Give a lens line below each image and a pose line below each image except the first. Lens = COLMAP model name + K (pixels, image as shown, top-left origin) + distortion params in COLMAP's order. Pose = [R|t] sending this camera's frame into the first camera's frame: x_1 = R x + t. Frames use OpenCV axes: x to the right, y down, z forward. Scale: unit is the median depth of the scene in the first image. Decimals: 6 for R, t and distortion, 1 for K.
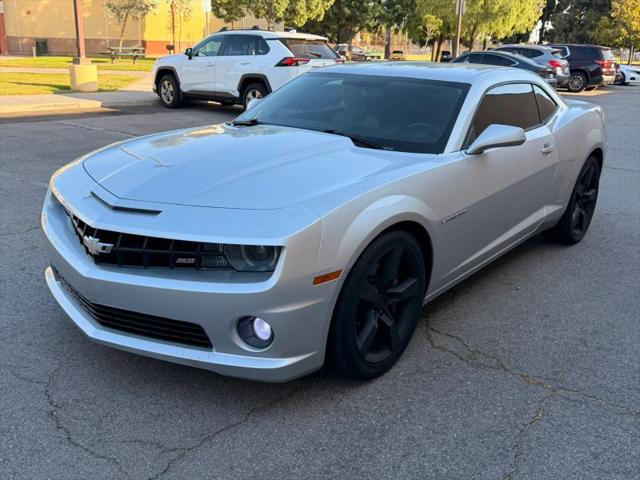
lens RADIAL K [[636.4, 0, 317.8], [0, 636.4, 243.5], [0, 0, 1]] dist [0.120209, -0.232529]
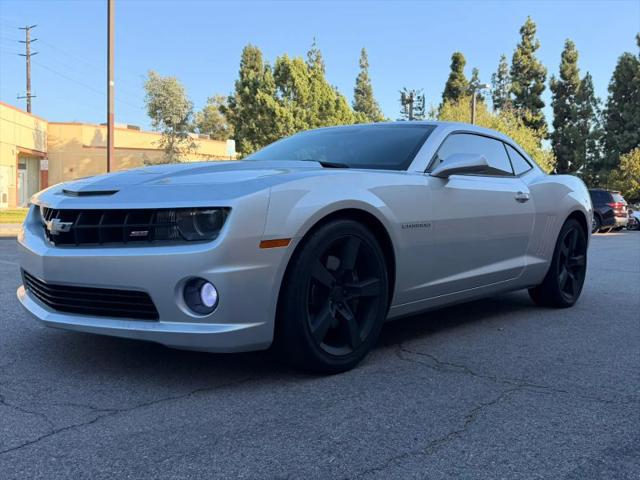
lens RADIAL K [[636.1, 0, 320.0], [0, 636.1, 240.0], [0, 0, 1]] dist [0.115138, -0.220637]
pose [[0.999278, -0.003033, -0.037870, 0.097869], [-0.006424, 0.968964, -0.247118, 0.232652], [0.037444, 0.247183, 0.968245, 0.016770]]
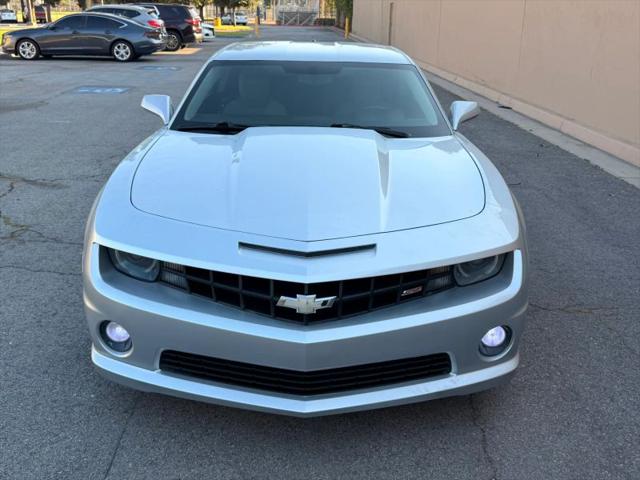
lens RADIAL K [[636.6, 0, 323.1], [0, 636.6, 235.5], [0, 0, 1]] dist [0.128712, -0.259003]
pose [[0.778406, -0.225769, 0.585758, -0.663029], [0.195553, 0.973869, 0.115492, -0.145086], [-0.596526, 0.024647, 0.802215, 0.278200]]
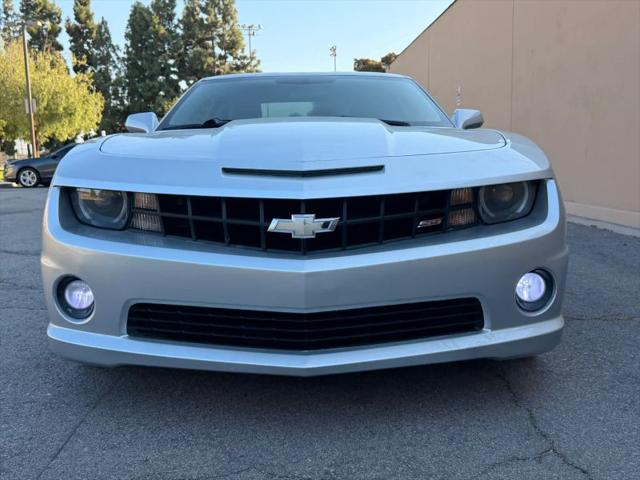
lens RADIAL K [[636.4, 0, 317.8], [0, 636.4, 243.5], [0, 0, 1]] dist [0.120209, -0.232529]
pose [[0.775673, -0.131141, 0.617360, -0.632937], [0.228422, 0.970195, -0.080907, 0.065853], [-0.588349, 0.203776, 0.782509, 0.394903]]
